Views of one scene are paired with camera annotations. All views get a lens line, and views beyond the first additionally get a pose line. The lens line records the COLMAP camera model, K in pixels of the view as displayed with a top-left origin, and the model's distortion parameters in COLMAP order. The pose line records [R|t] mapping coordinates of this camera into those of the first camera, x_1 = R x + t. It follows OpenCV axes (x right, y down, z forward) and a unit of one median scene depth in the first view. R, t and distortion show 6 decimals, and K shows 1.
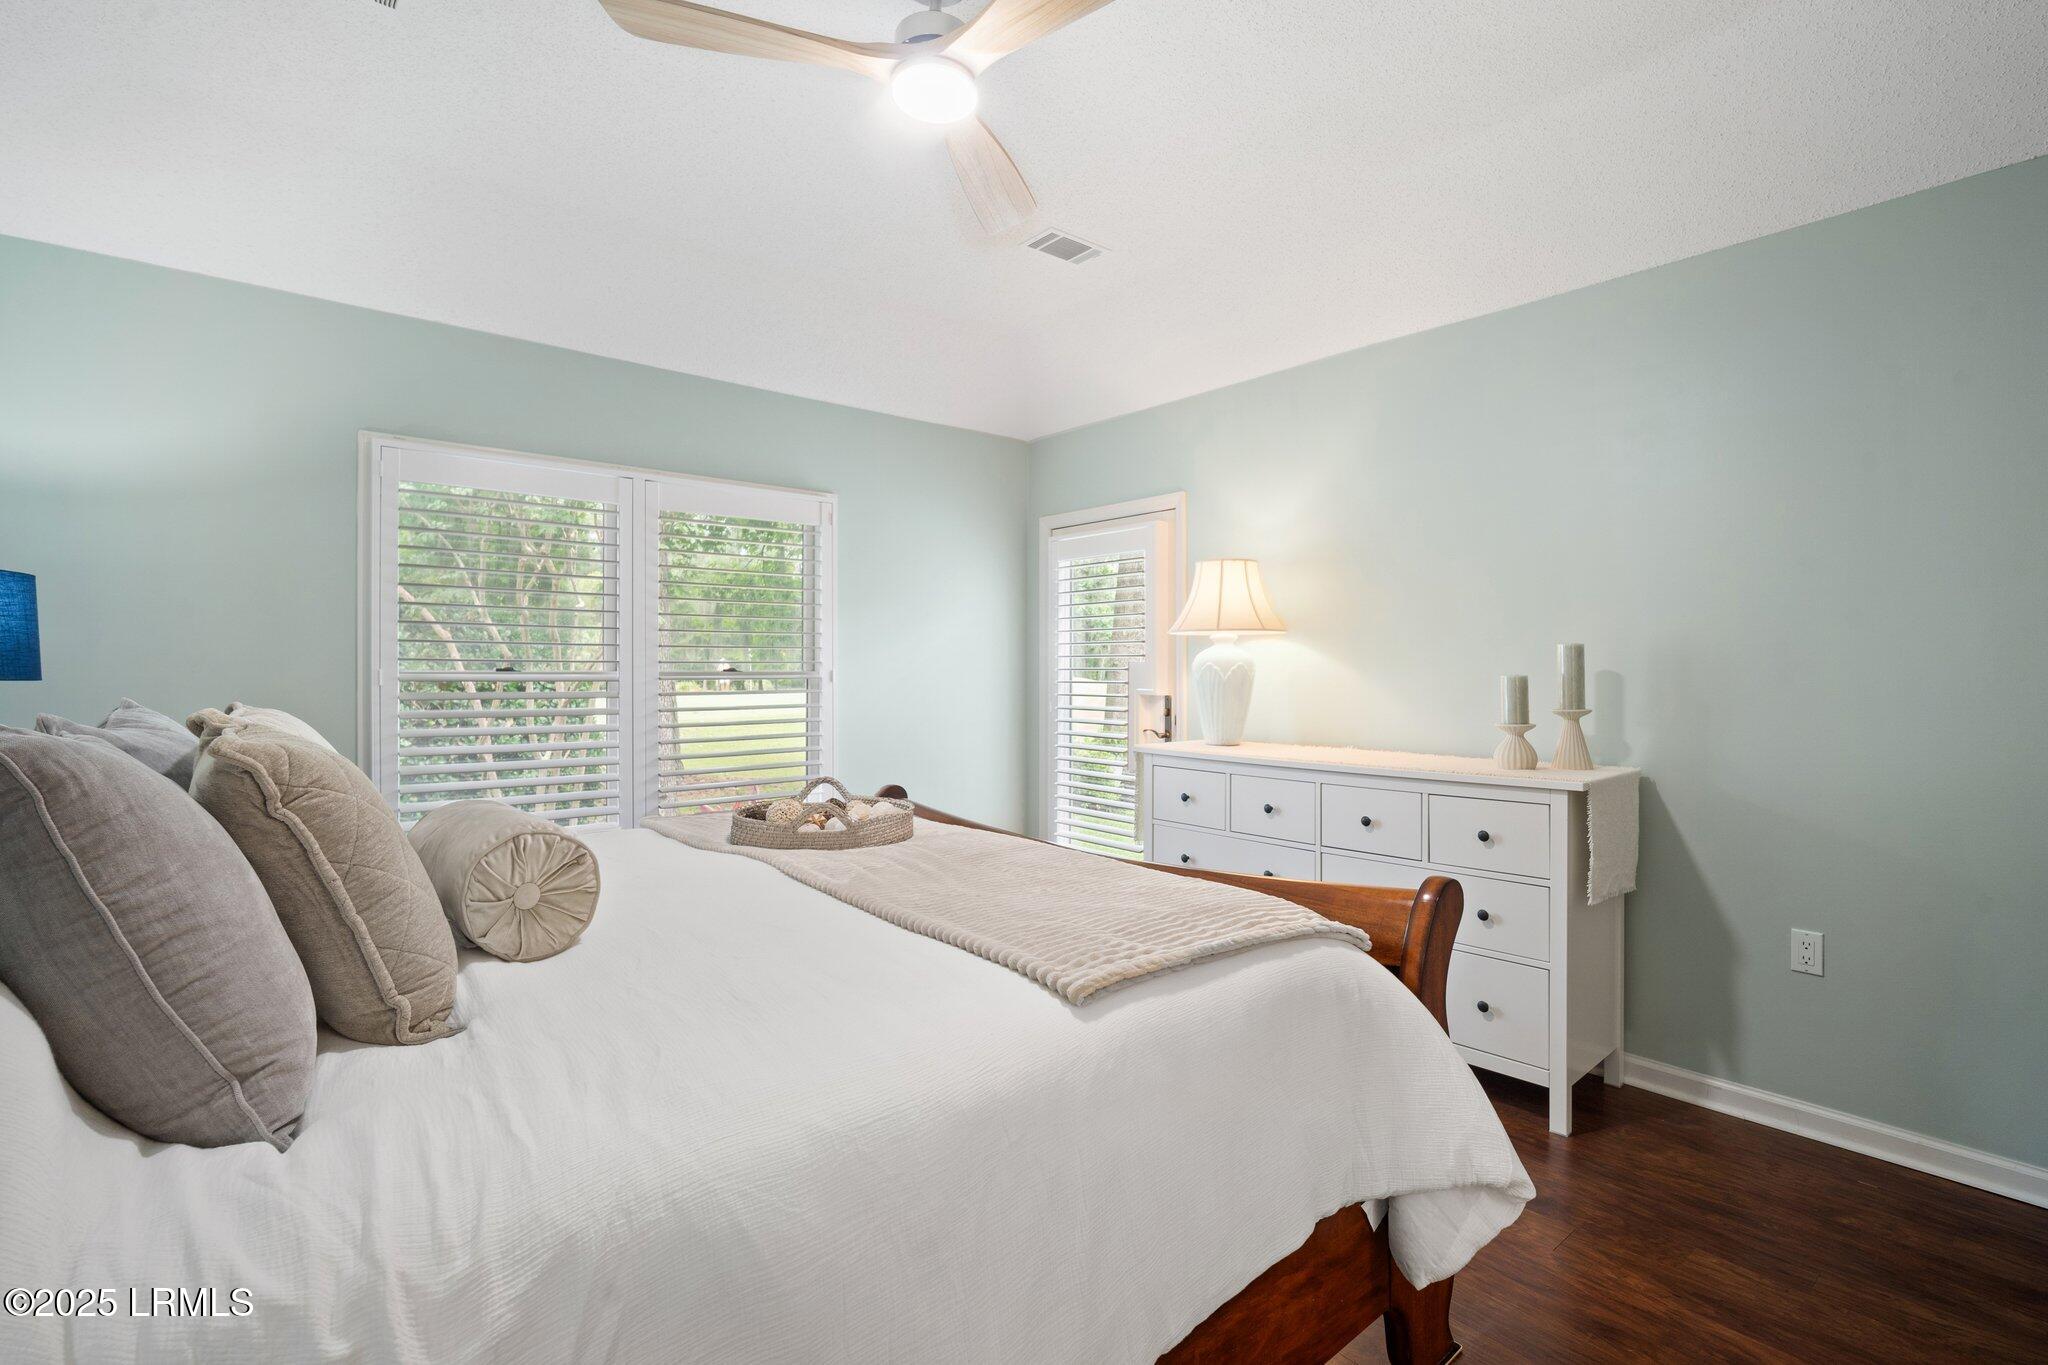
lens RADIAL K [[933.8, 0, 1043.6], [0, 933.8, 675.5], [0, 0, 1]] dist [-0.004999, 0.000929]
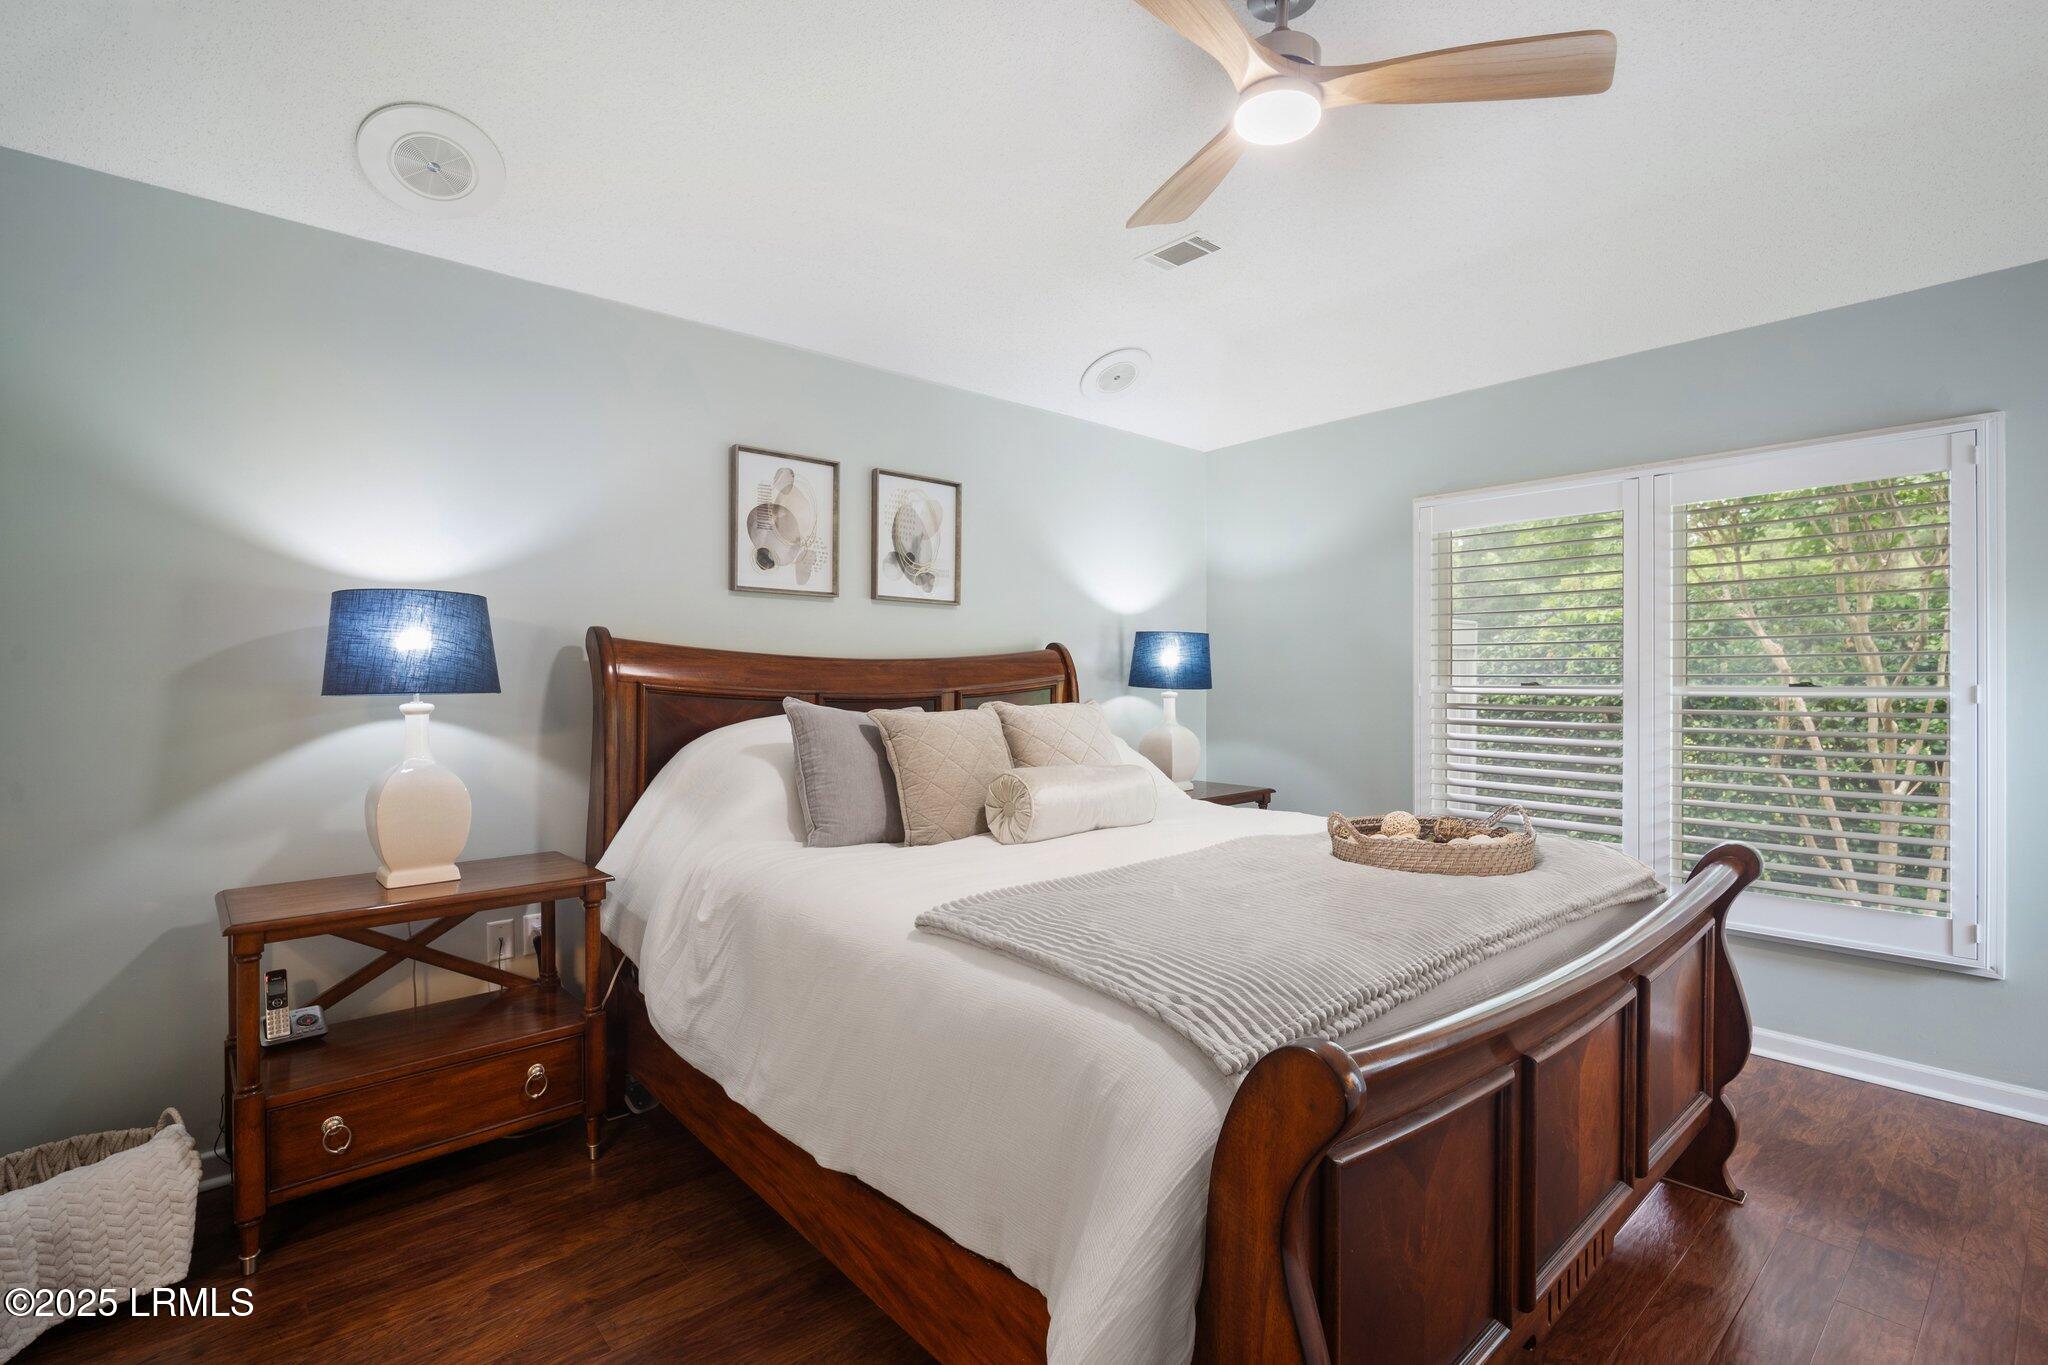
lens RADIAL K [[933.8, 0, 1045.3], [0, 933.8, 683.1], [0, 0, 1]] dist [-0.004999, 0.000929]
pose [[0.031199, -0.001304, -0.999512, 0.413763], [-0.010178, 0.999947, -0.001622, 0.000074], [0.999461, 0.010224, 0.031184, 0.340753]]
